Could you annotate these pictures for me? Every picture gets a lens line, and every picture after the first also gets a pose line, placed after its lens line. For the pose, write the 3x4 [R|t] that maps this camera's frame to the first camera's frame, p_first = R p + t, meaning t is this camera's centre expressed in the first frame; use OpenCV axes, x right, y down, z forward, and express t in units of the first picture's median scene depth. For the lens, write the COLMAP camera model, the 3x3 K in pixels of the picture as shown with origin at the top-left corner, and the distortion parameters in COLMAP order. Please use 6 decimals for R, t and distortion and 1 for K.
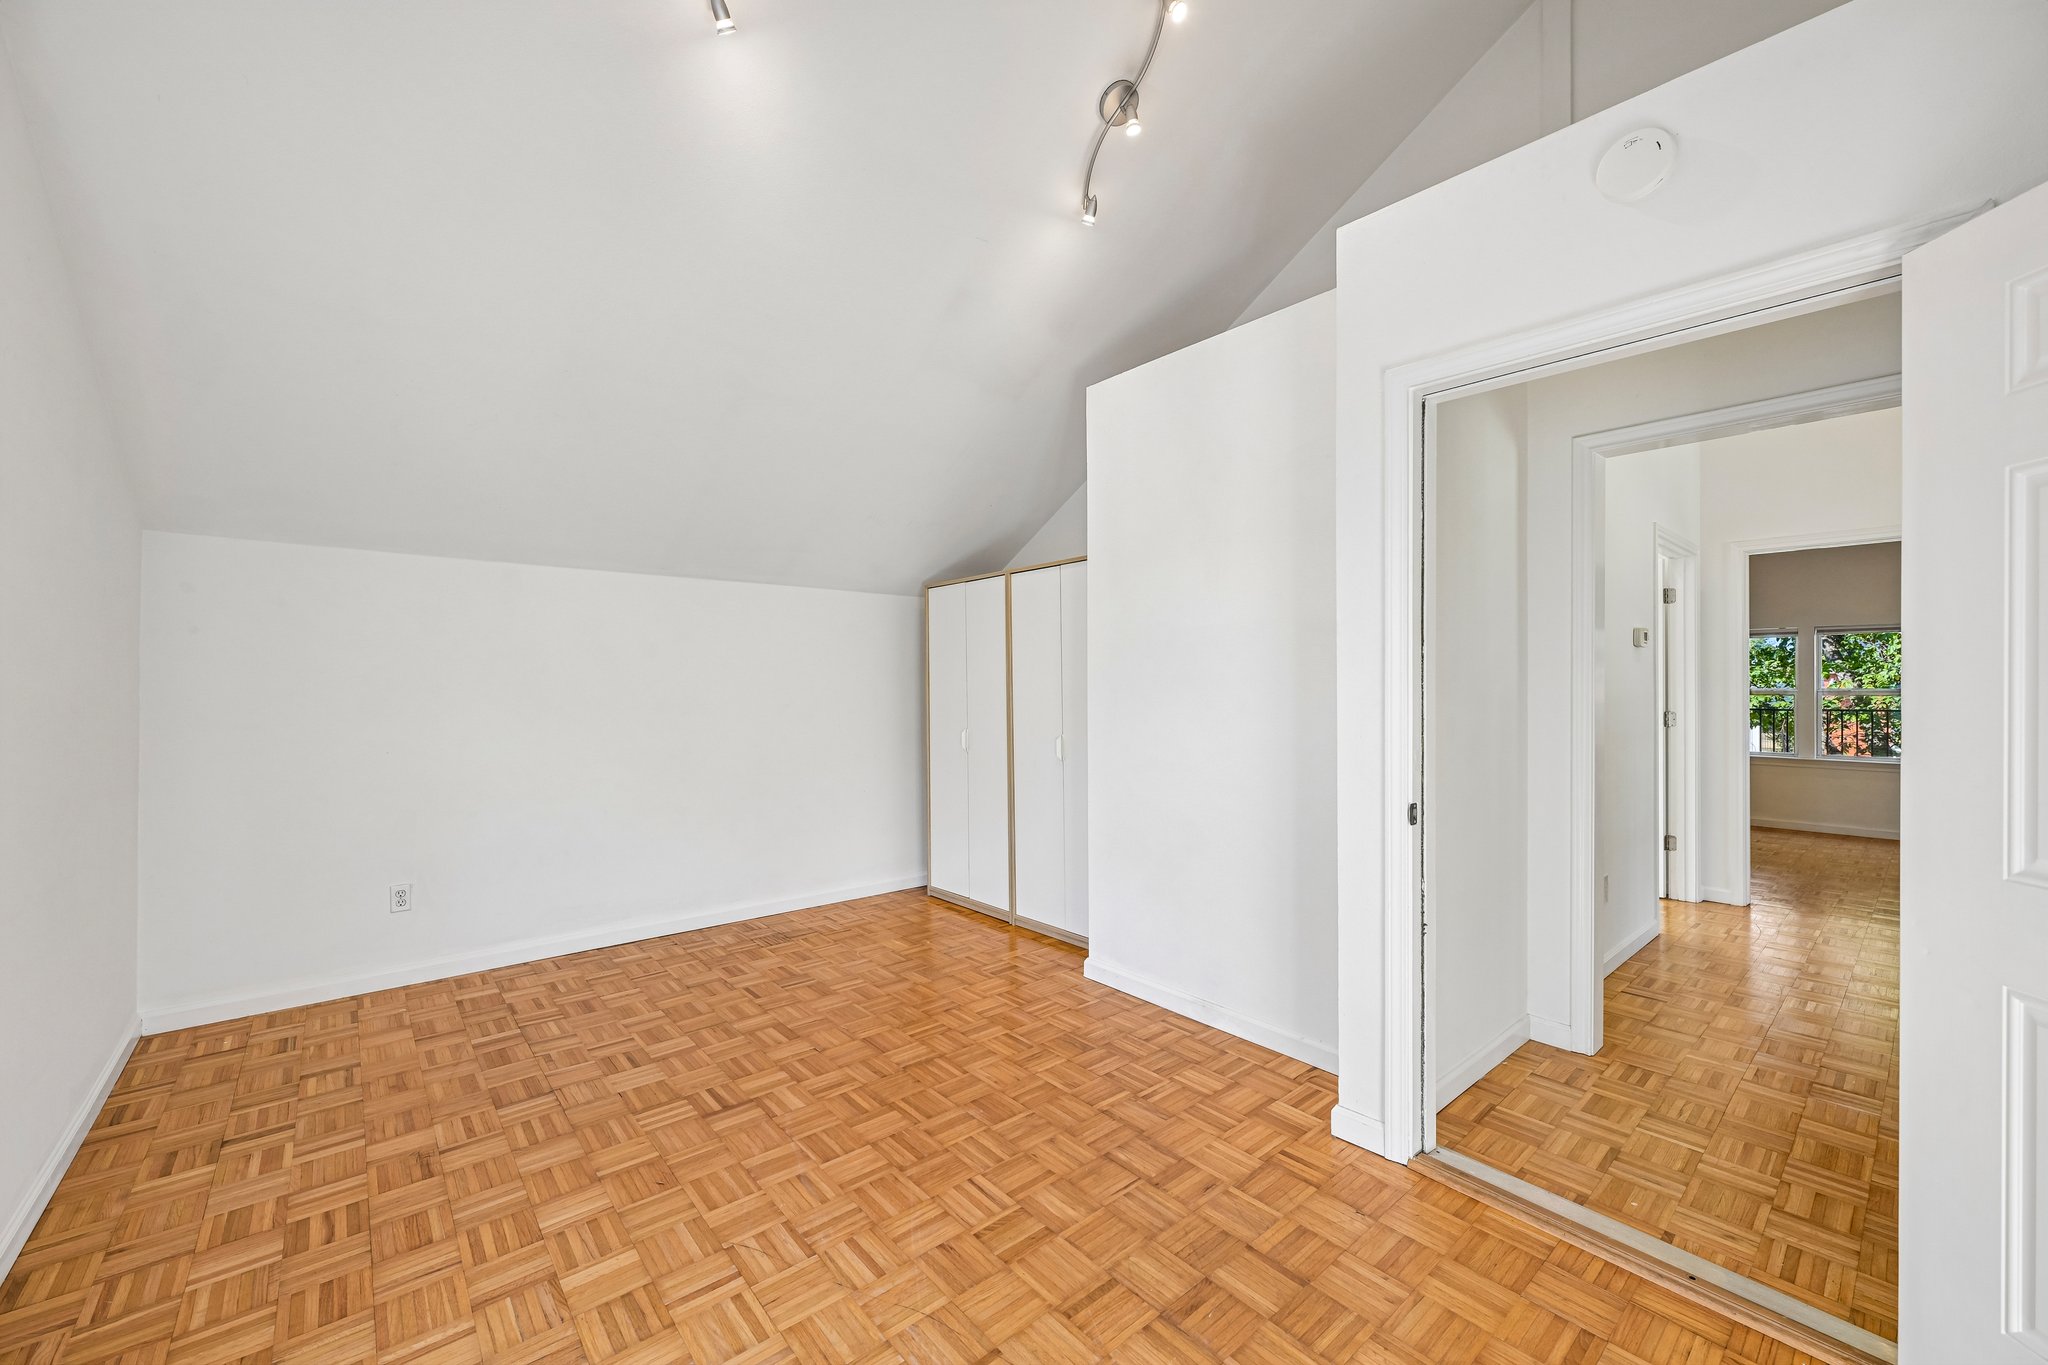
lens RADIAL K [[807.4, 0, 1021.2], [0, 807.4, 685.3], [0, 0, 1]] dist [-0.000725, -0.000149]
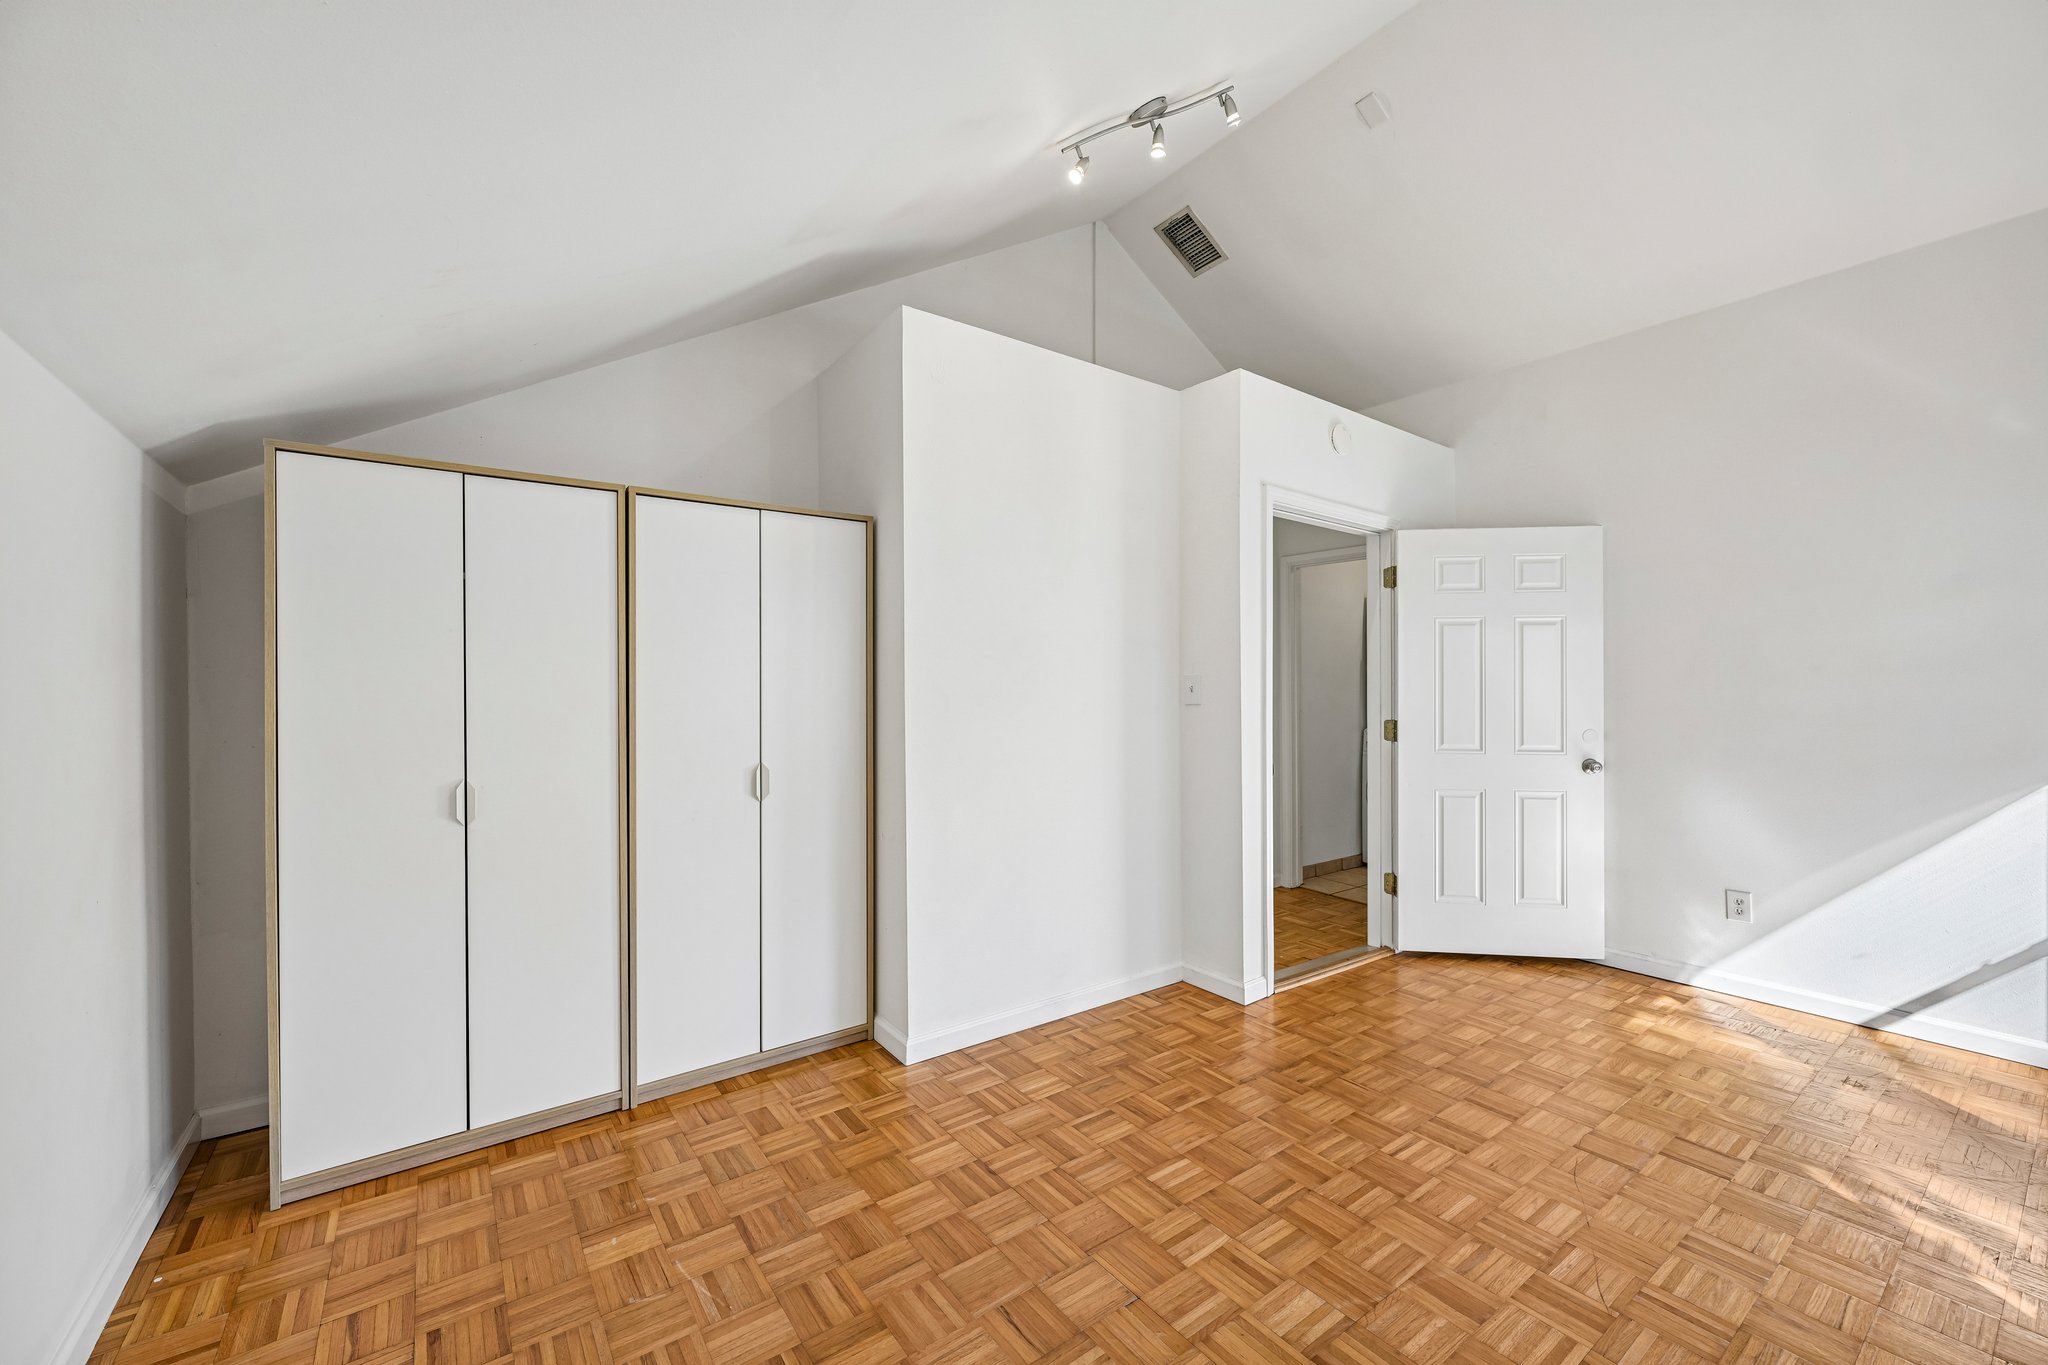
lens RADIAL K [[807.4, 0, 1021.8], [0, 807.4, 687.6], [0, 0, 1]] dist [-0.000725, -0.000149]
pose [[0.072011, 0.000570, 0.997404, -0.868285], [0.000246, 1.000000, -0.000590, -0.001178], [-0.997404, 0.000287, 0.072011, 1.056462]]
